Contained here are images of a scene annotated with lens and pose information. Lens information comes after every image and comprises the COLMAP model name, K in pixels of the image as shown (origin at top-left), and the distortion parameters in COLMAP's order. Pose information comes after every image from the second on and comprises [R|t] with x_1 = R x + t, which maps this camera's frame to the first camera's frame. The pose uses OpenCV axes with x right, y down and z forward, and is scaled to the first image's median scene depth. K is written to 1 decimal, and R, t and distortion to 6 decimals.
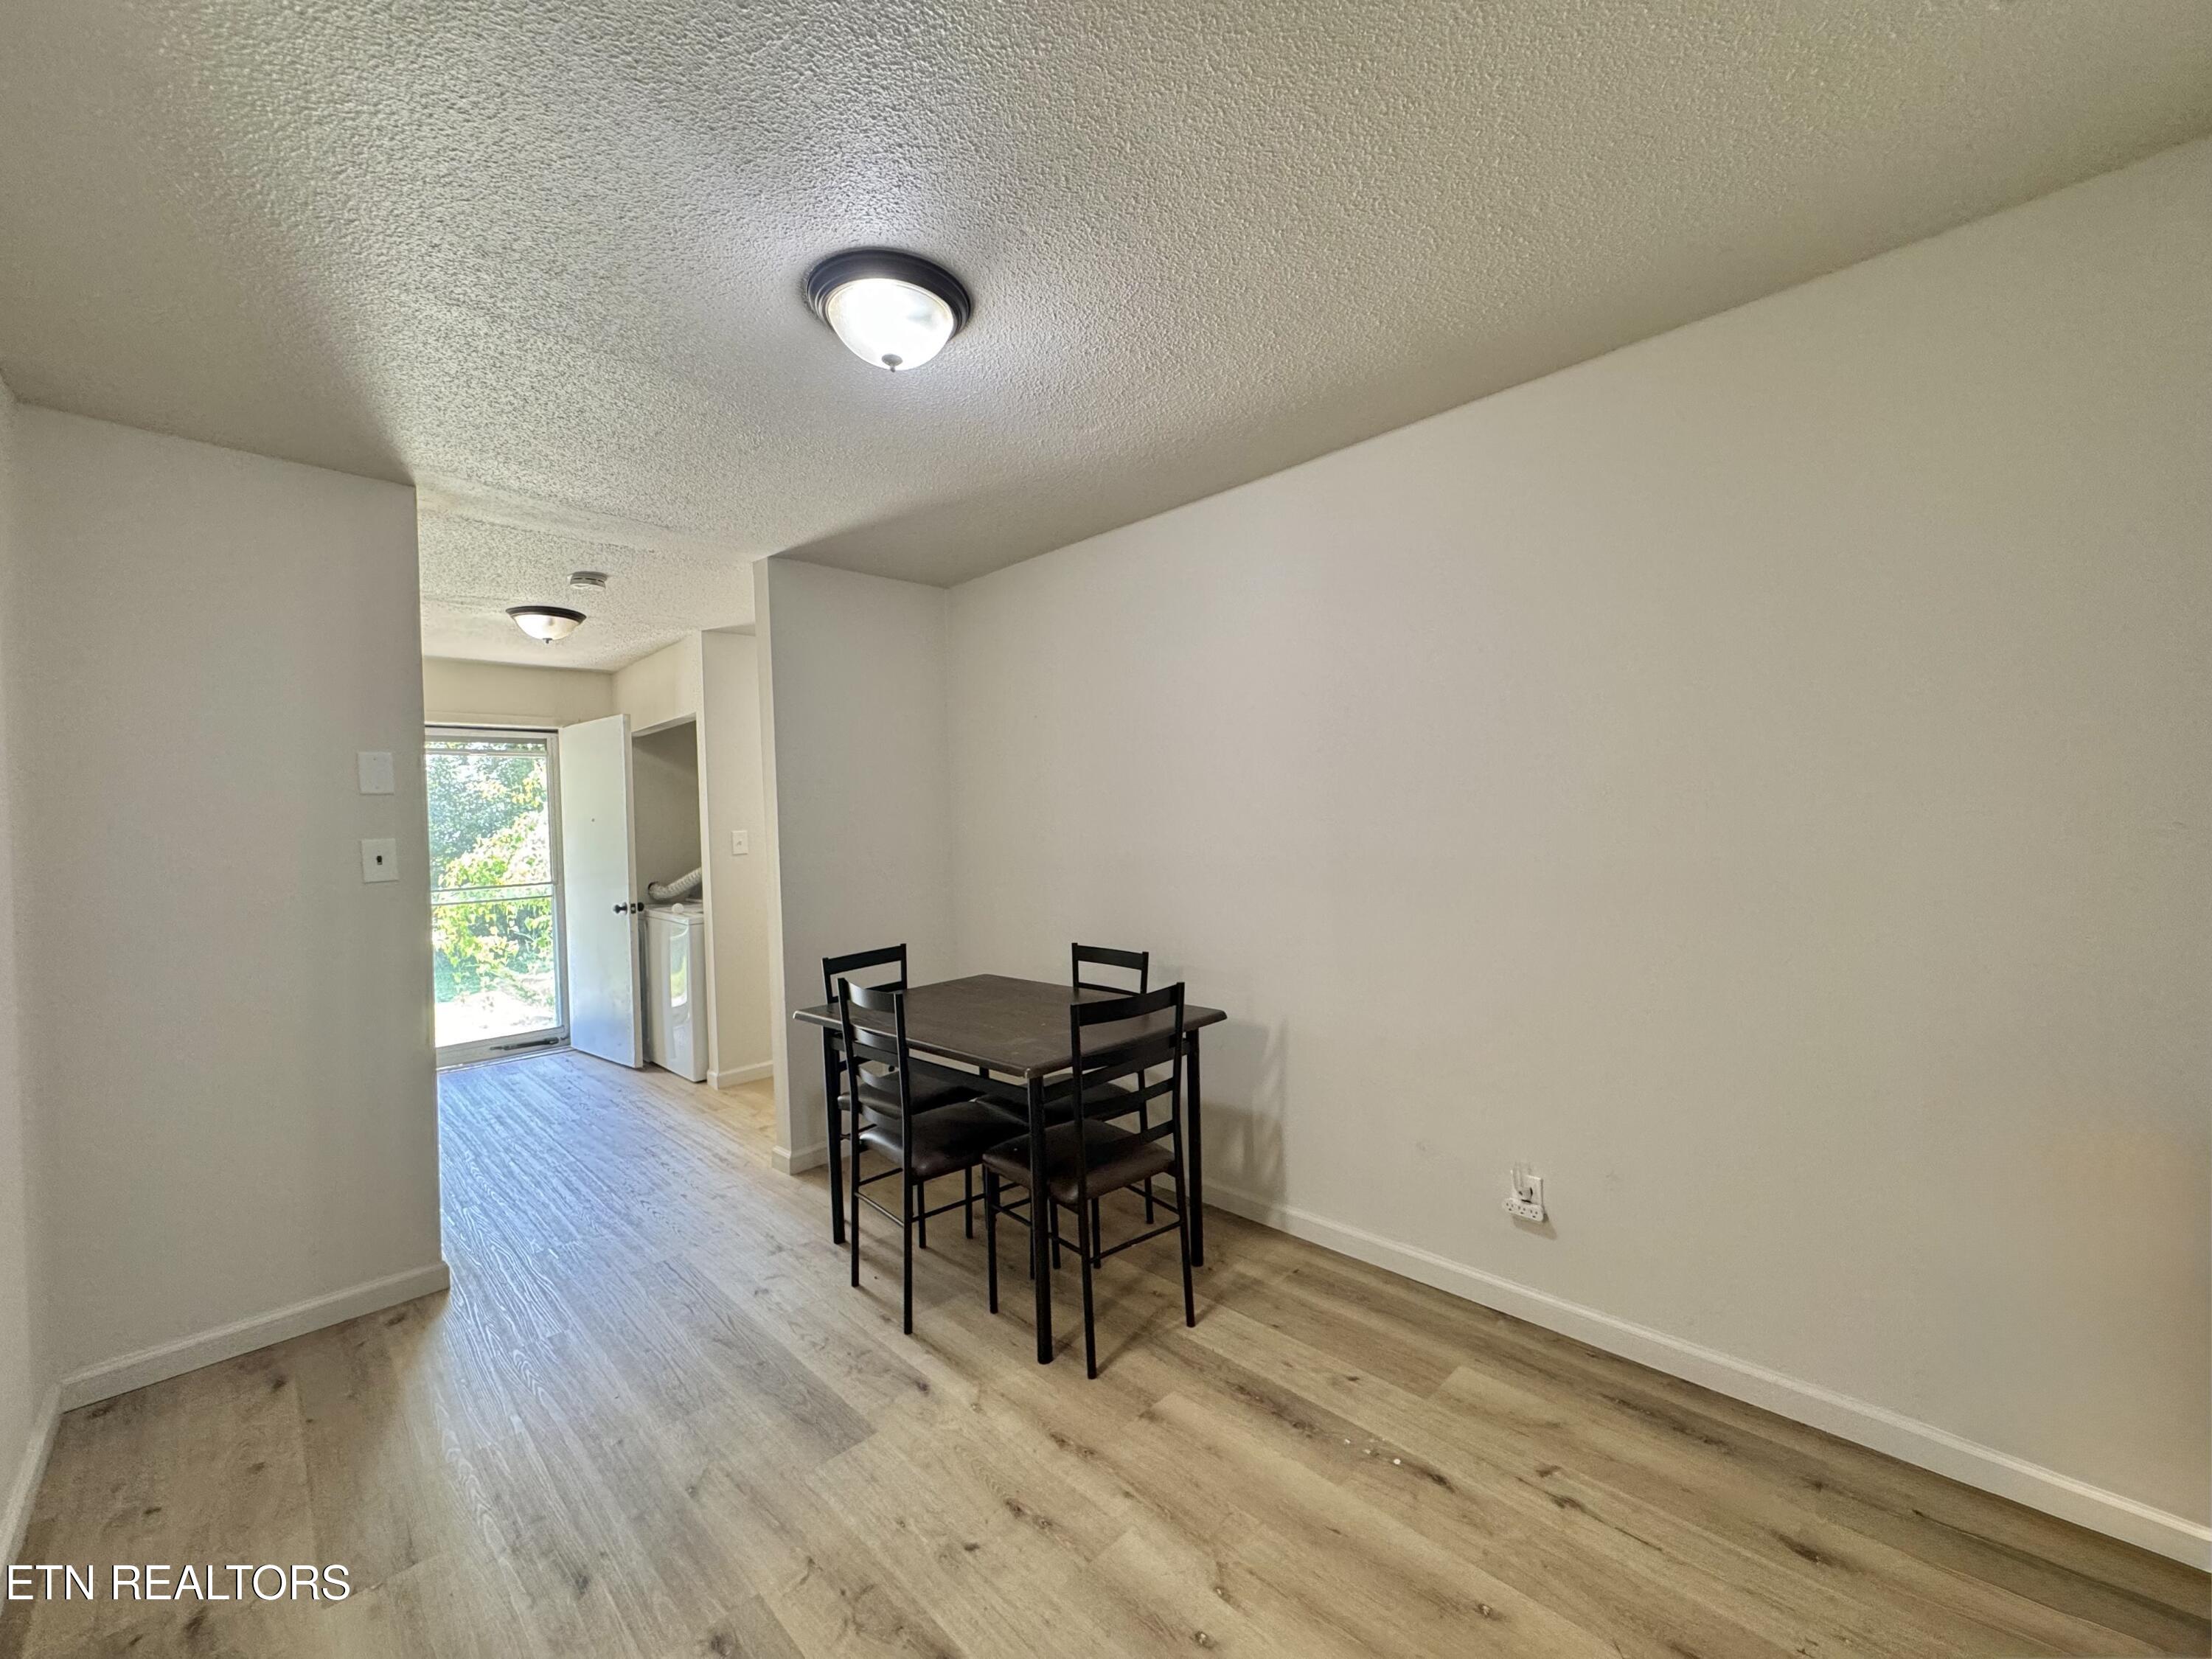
lens RADIAL K [[883.4, 0, 1106.7], [0, 883.4, 819.6], [0, 0, 1]] dist [-0.000792, -0.000165]
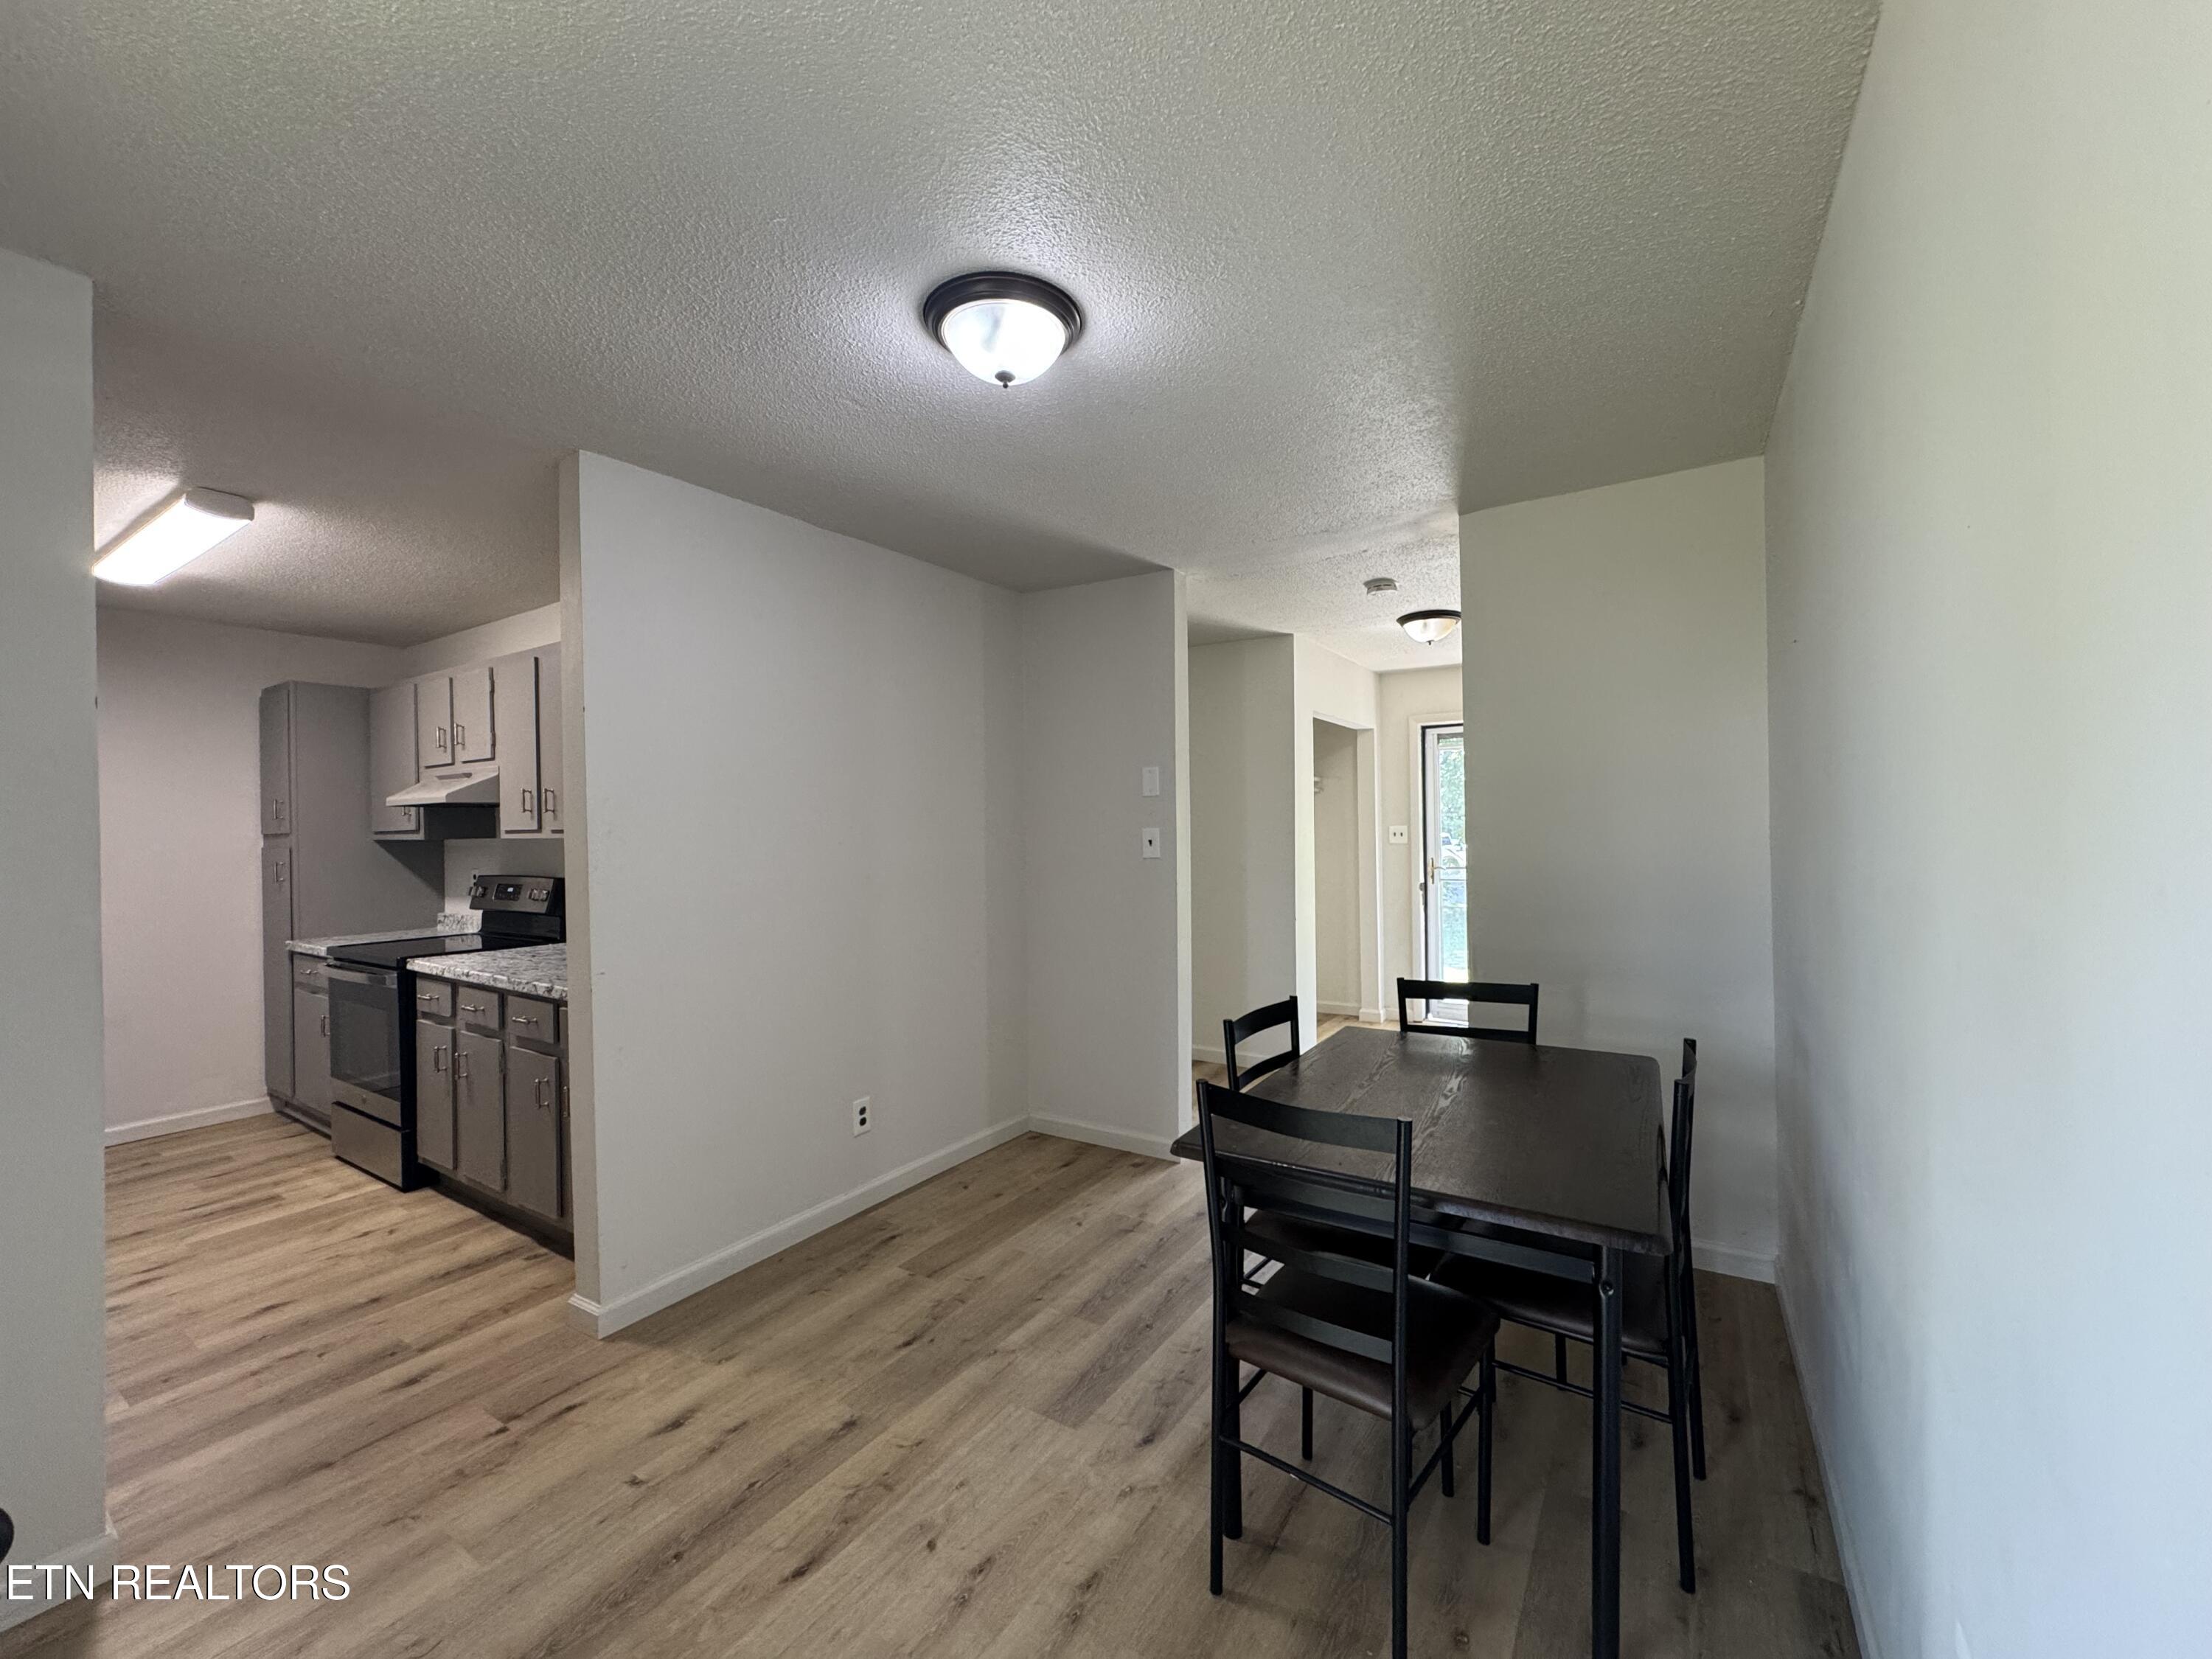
lens RADIAL K [[884.6, 0, 1106.0], [0, 884.6, 829.5], [0, 0, 1]] dist [0.000767, 0.000075]
pose [[0.213176, 0.030020, -0.976553, 0.710256], [0.004789, 0.999484, 0.031770, -0.027506], [0.977002, -0.011449, 0.212922, 0.813574]]
